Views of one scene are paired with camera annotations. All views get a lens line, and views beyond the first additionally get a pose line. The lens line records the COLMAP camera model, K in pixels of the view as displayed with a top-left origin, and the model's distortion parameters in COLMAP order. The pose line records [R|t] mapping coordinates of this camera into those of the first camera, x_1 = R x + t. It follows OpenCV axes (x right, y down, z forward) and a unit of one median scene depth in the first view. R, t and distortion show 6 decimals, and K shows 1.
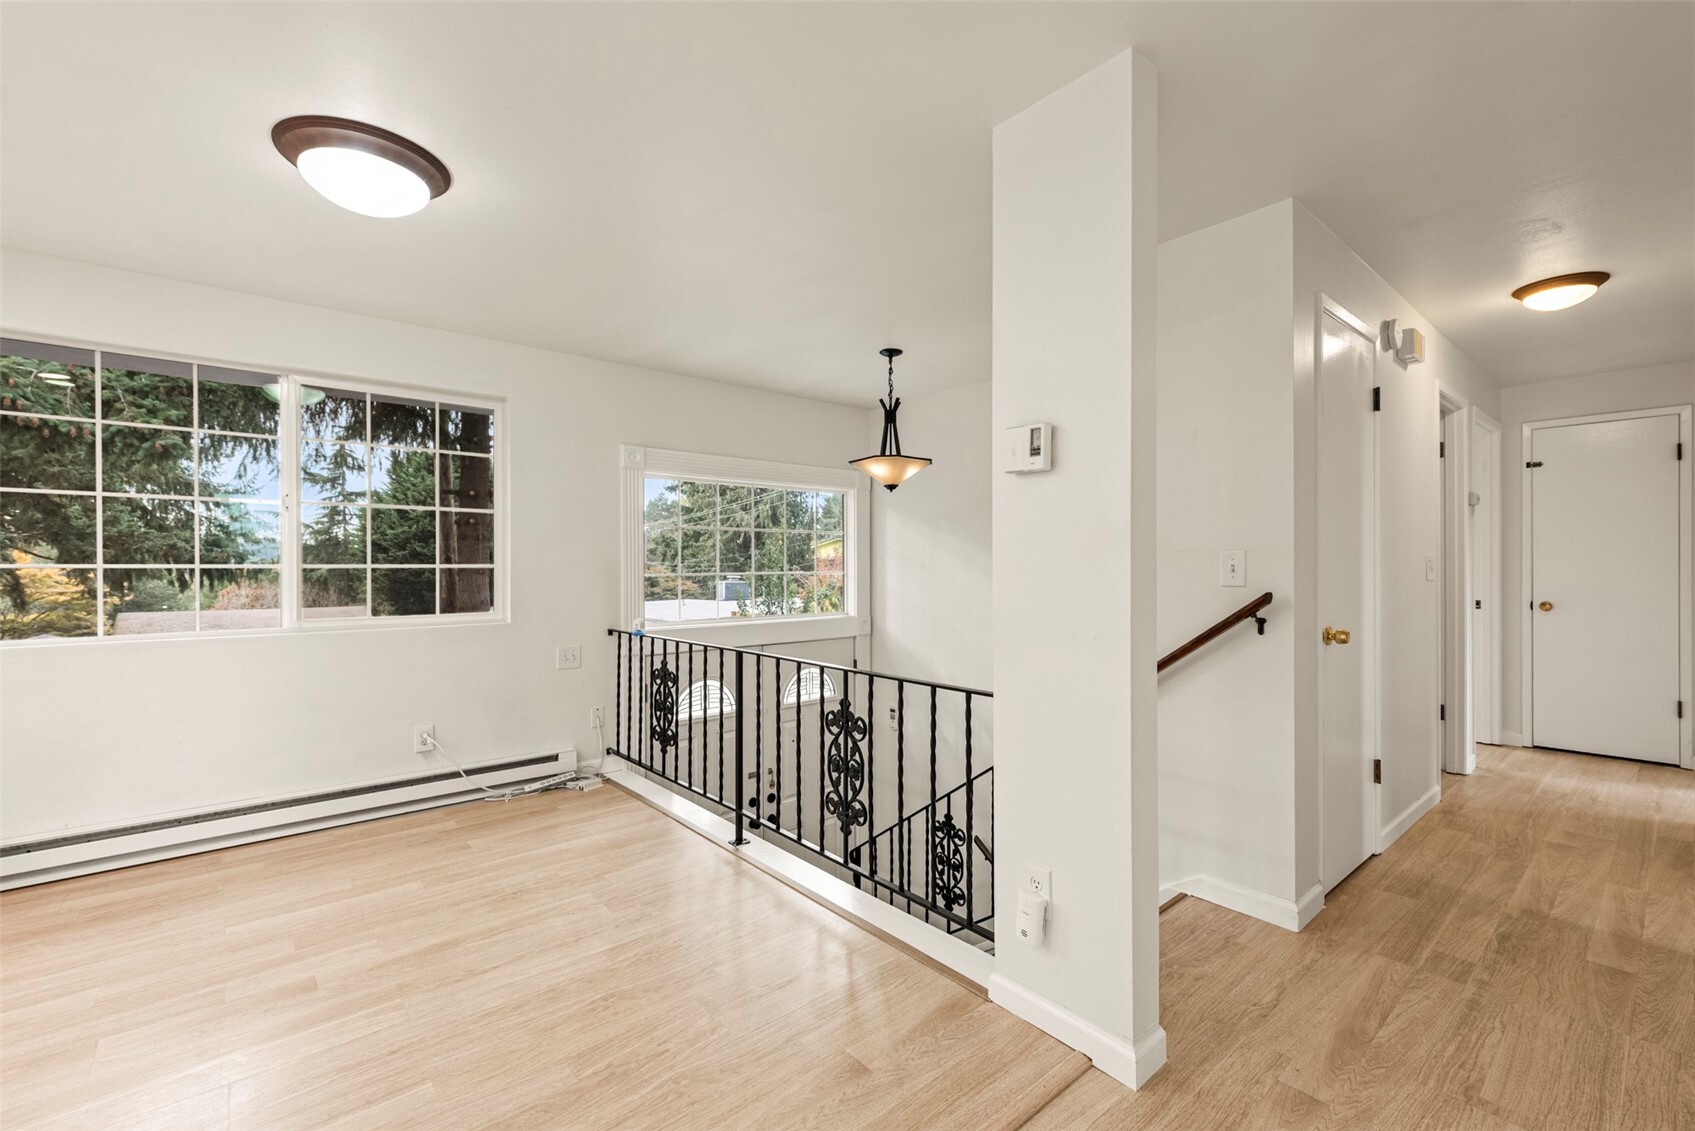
lens RADIAL K [[705.8, 0, 846.9], [0, 705.8, 571.0], [0, 0, 1]] dist [0.009328, -0.001979]
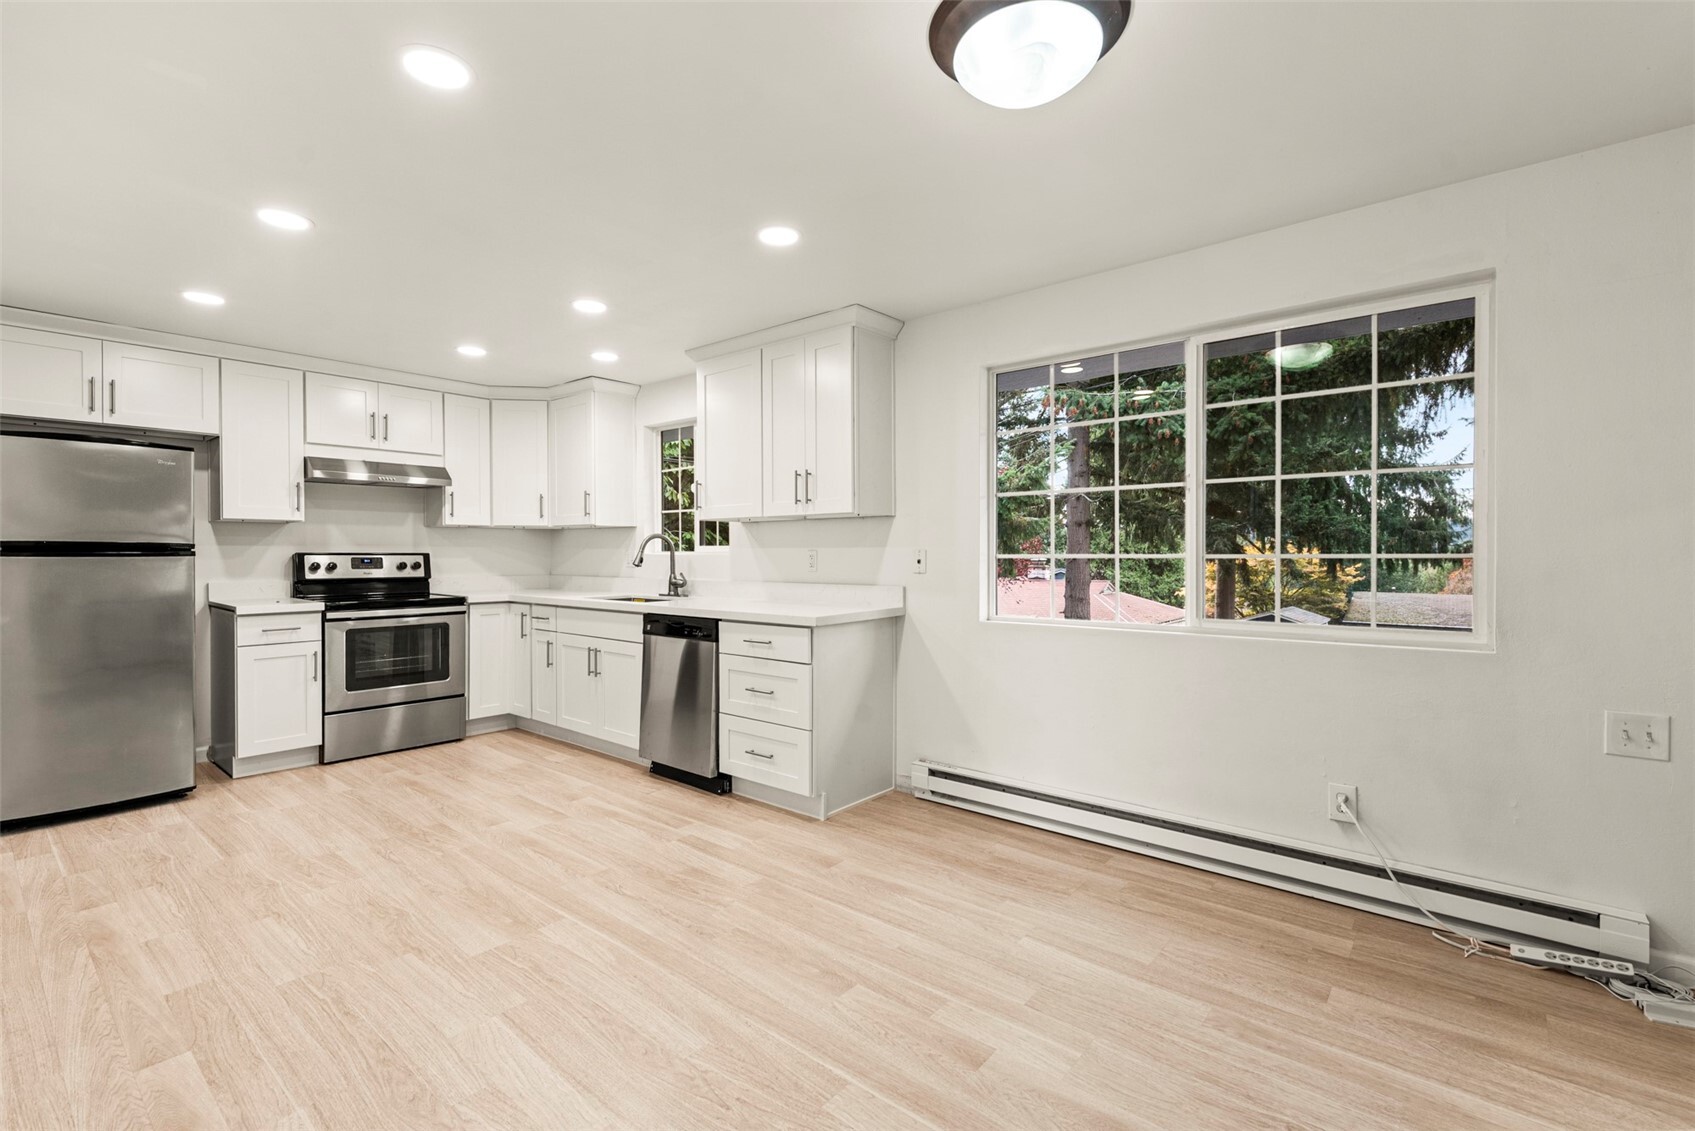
lens RADIAL K [[753.9, 0, 859.3], [0, 753.9, 571.0], [0, 0, 1]] dist [0.005866, -0.000388]
pose [[0.164614, 0.022565, -0.986100, 0.047288], [0.000412, 0.999737, 0.022945, -0.006169], [0.986358, -0.004184, 0.164562, 0.399091]]
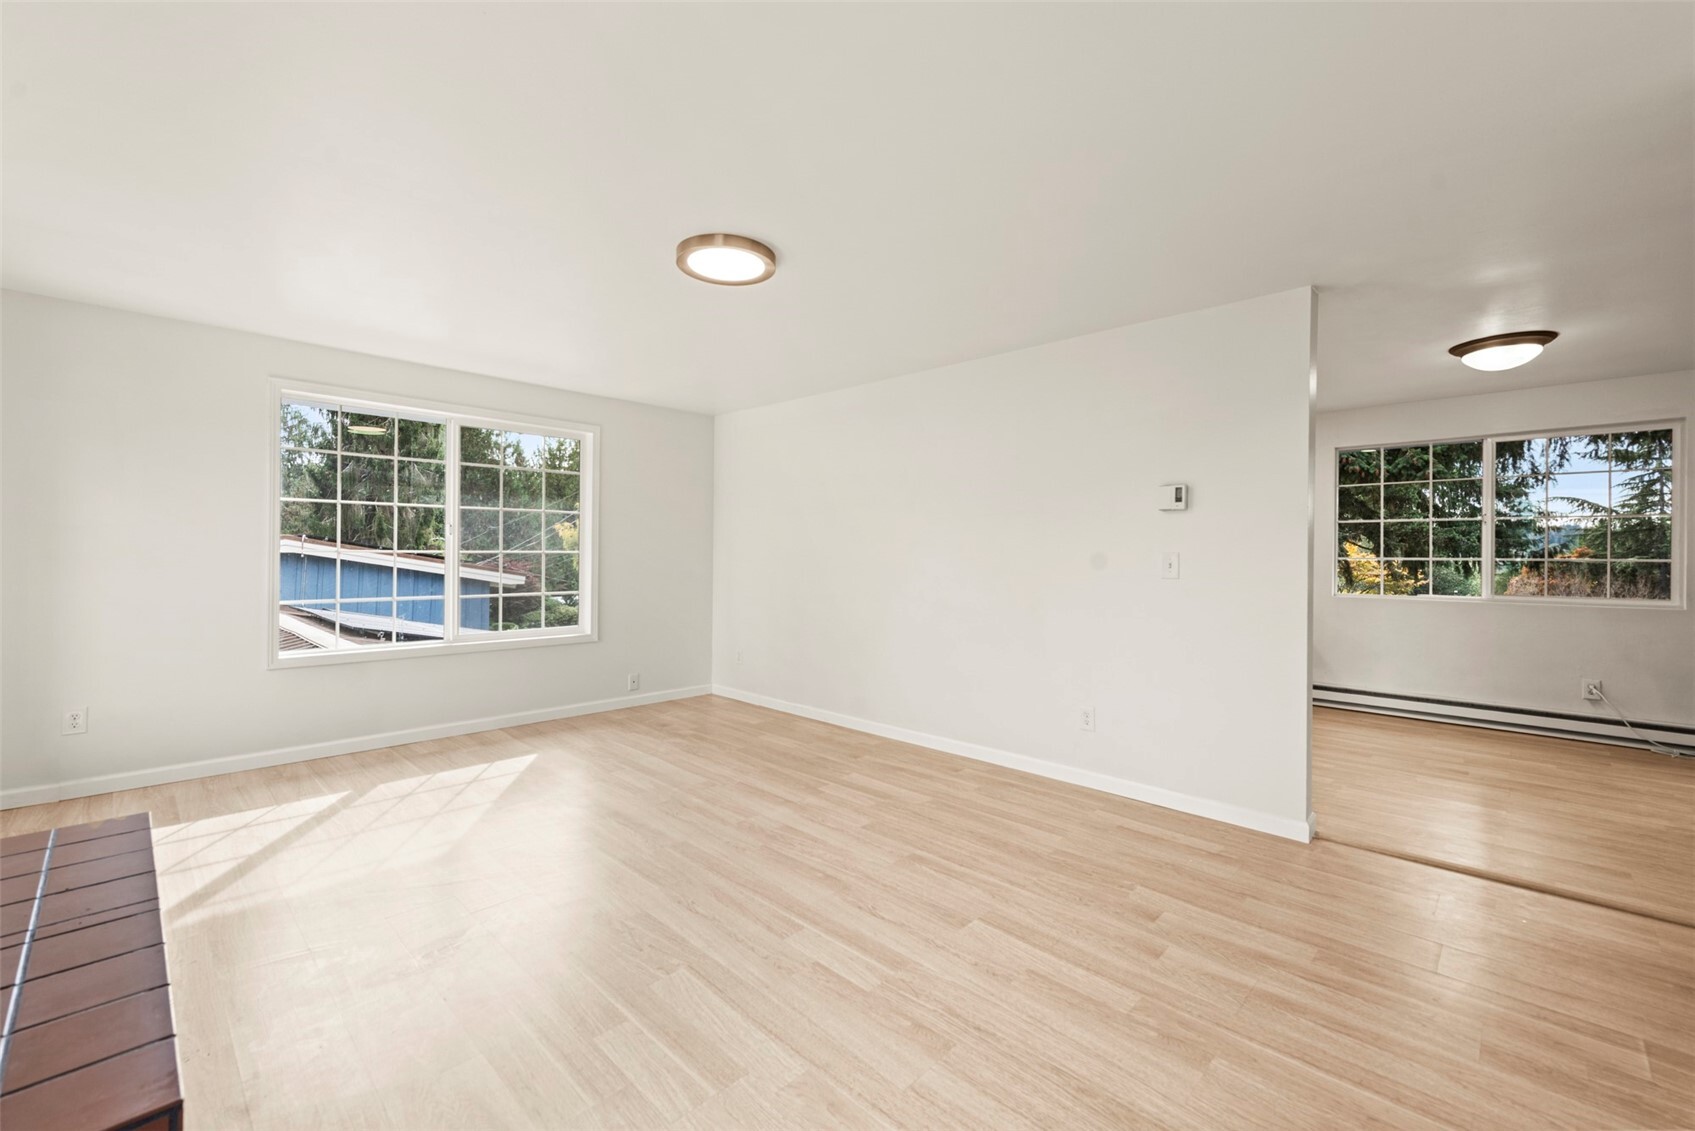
lens RADIAL K [[705.8, 0, 835.1], [0, 705.8, 555.9], [0, 0, 1]] dist [0.009328, -0.001979]
pose [[0.081688, 0.010571, -0.996602, 0.587835], [-0.014521, 0.999850, 0.009415, -0.005823], [0.996552, 0.013703, 0.081829, -0.503536]]
